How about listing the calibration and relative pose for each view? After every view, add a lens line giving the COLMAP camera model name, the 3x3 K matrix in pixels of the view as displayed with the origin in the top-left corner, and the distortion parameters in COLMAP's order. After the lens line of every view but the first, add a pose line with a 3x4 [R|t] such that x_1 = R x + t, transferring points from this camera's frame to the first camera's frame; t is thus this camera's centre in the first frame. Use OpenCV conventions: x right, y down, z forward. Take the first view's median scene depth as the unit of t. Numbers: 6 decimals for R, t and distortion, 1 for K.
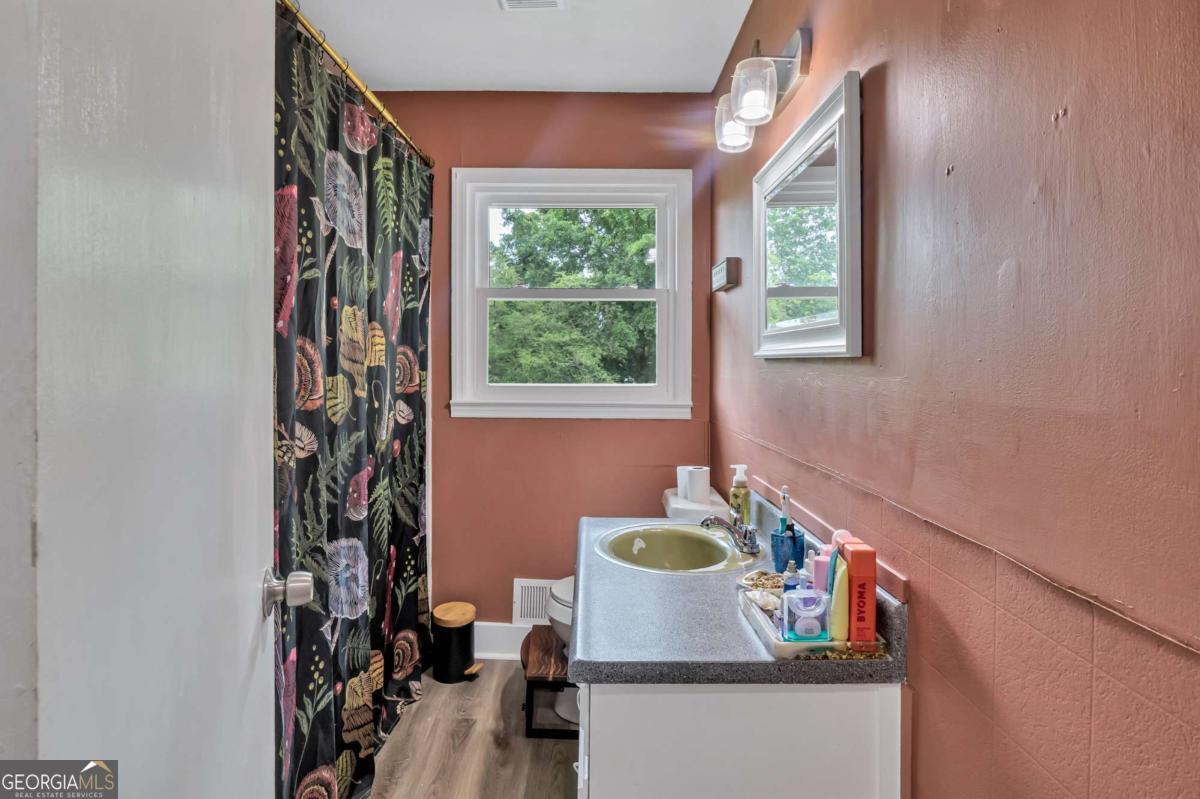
lens RADIAL K [[606.2, 0, 600.0], [0, 606.2, 365.5], [0, 0, 1]] dist [-0.008924, 0.000151]
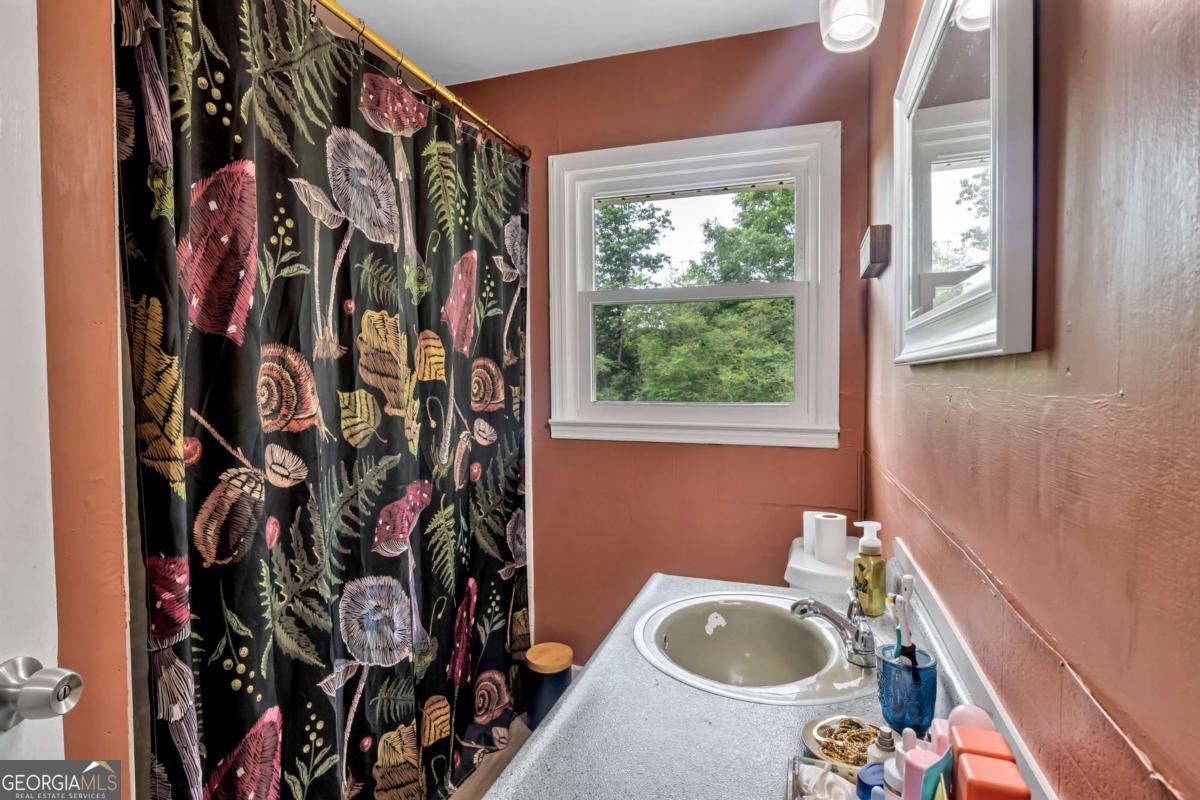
lens RADIAL K [[606.2, 0, 598.9], [0, 606.2, 400.5], [0, 0, 1]] dist [-0.008924, 0.000151]
pose [[0.949766, 0.006000, -0.312904, 0.157727], [0.003586, 0.999542, 0.030053, 0.004915], [0.312941, -0.029665, 0.949309, 0.267333]]
